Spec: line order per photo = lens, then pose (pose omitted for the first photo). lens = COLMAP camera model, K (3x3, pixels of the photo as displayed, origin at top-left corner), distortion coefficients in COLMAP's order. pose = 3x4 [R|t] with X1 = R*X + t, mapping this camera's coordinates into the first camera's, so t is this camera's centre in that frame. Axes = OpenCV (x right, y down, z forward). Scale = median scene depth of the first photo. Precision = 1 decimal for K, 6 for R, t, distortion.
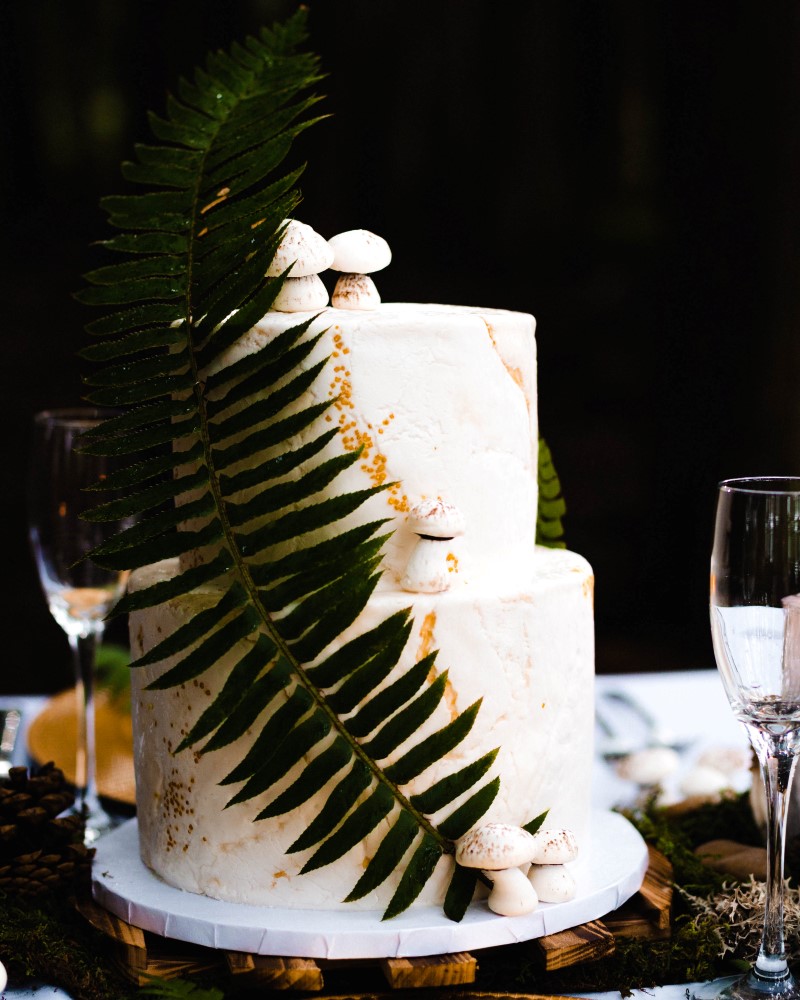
lens RADIAL K [[2317.4, 0, 400.0], [0, 2317.4, 500.0], [0, 0, 1]] dist [-0.227249, -0.289509]
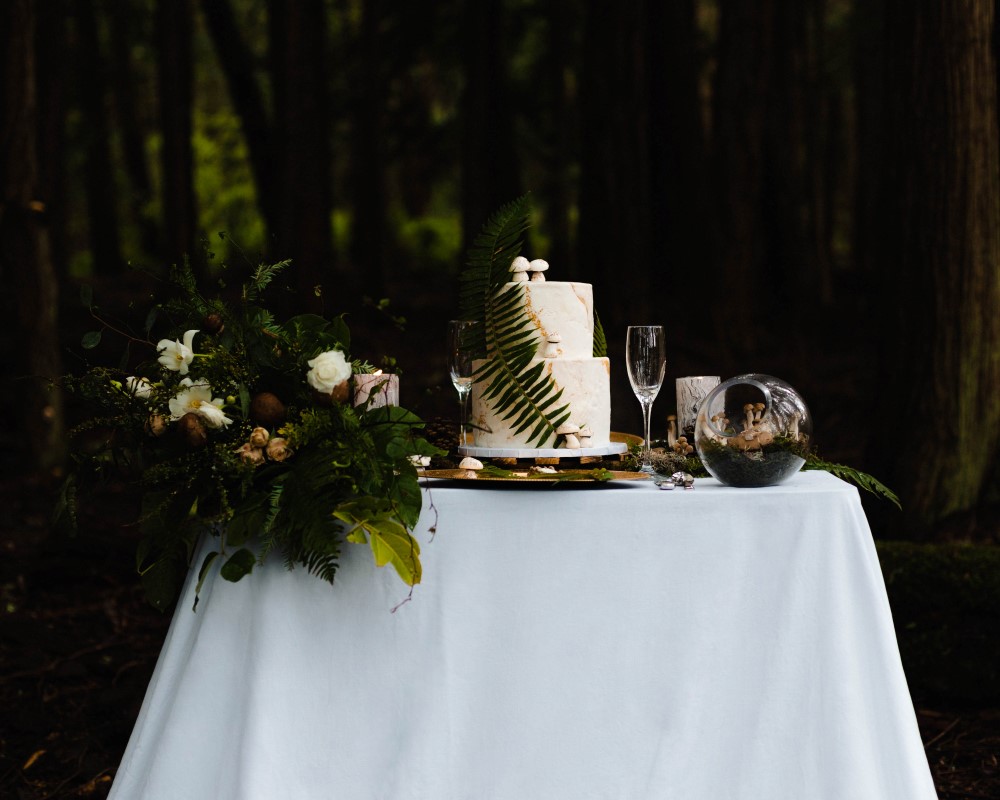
lens RADIAL K [[2317.4, 0, 500.0], [0, 2317.4, 400.0], [0, 0, 1]] dist [-0.227249, -0.289509]
pose [[0.985104, 0.007316, -0.171802, 0.554160], [-0.022208, 0.996140, -0.084921, 0.412776], [0.170518, 0.087471, 0.981464, -2.541886]]
